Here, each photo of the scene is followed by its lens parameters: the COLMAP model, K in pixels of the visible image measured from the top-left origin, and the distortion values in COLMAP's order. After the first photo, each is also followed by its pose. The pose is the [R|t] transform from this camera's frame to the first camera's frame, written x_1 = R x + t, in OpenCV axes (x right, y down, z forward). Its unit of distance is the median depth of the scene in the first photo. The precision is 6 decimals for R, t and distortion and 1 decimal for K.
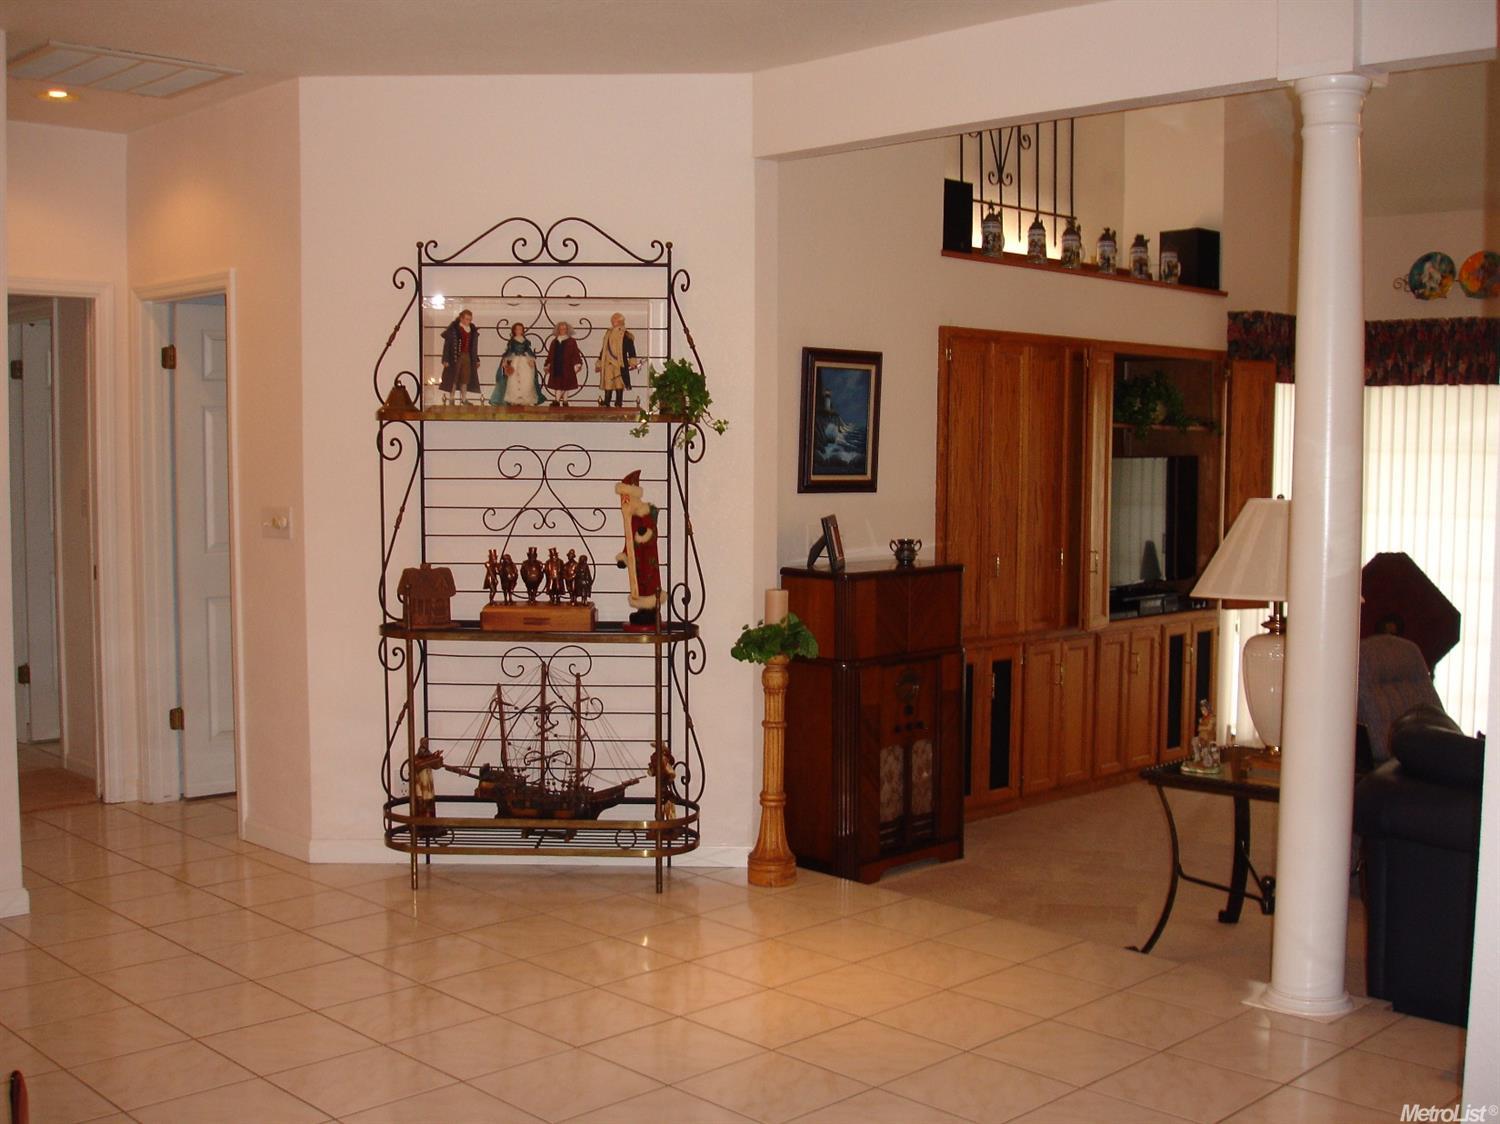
lens RADIAL K [[1675.3, 0, 750.6], [0, 1675.3, 561.9], [0, 0, 1]] dist [-0.021696, 0.000000]
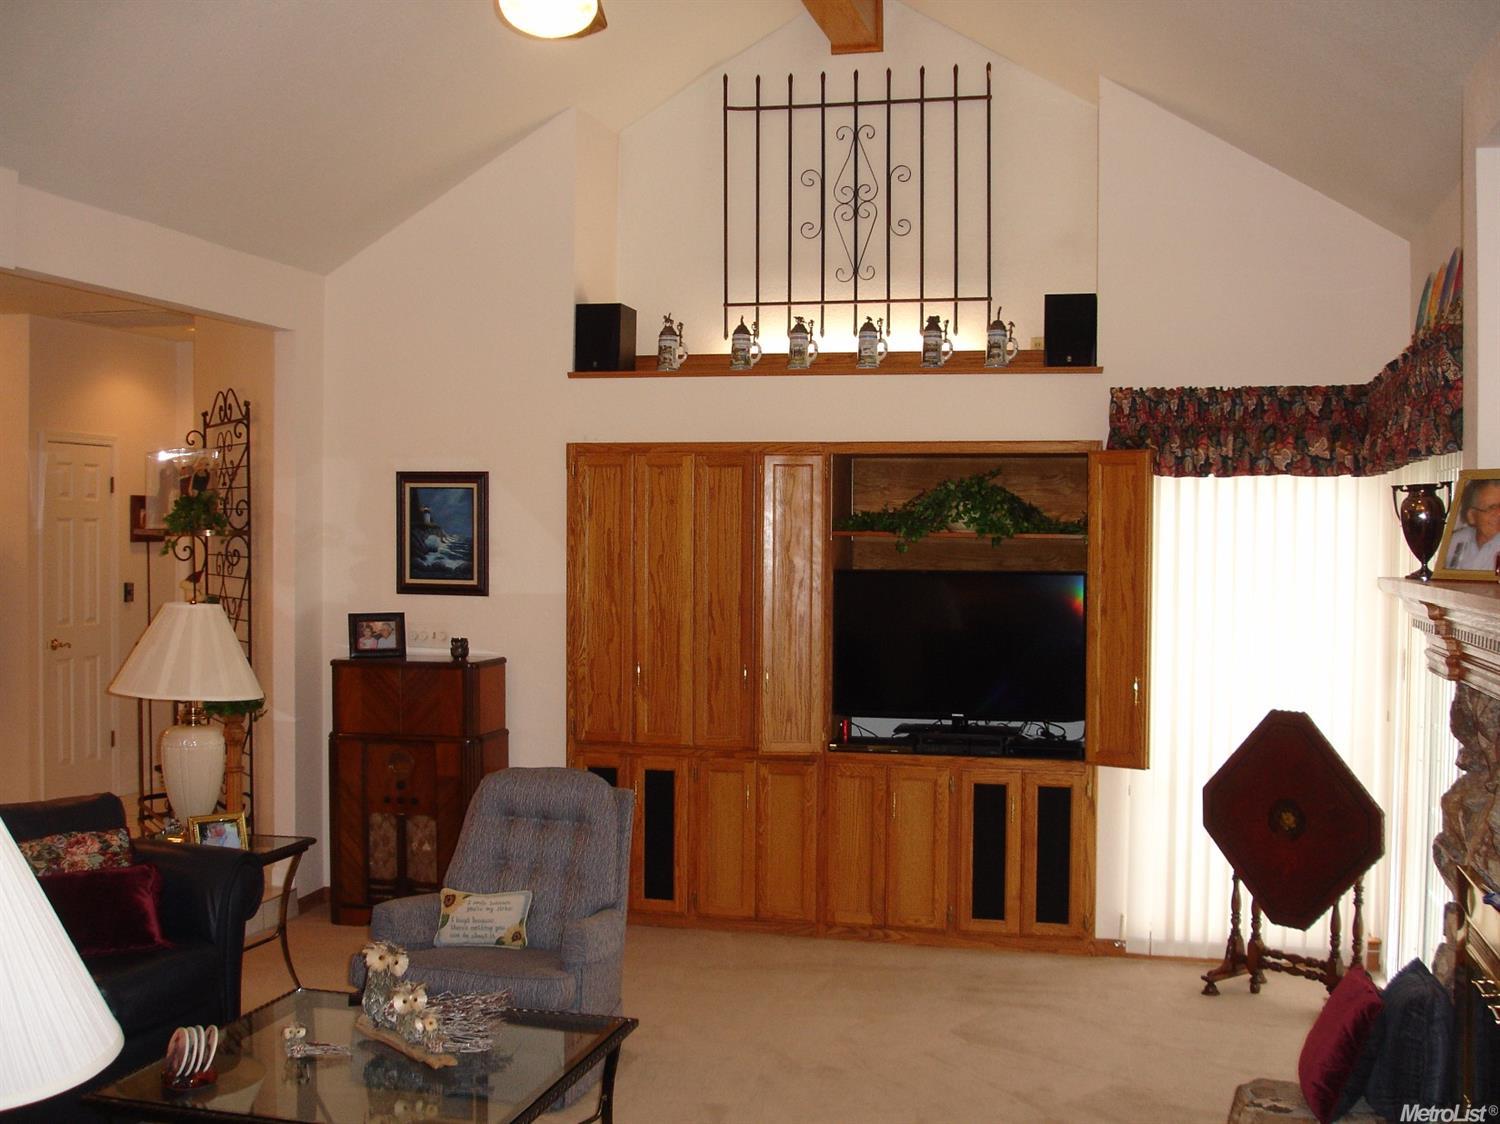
lens RADIAL K [[1675.3, 0, 750.5], [0, 1675.3, 565.6], [0, 0, 1]] dist [-0.021696, 0.000000]
pose [[0.527462, 0.013322, -0.849474, 1.125999], [-0.063903, 0.997667, -0.024034, -0.046377], [0.847172, 0.066961, 0.527083, 0.559878]]
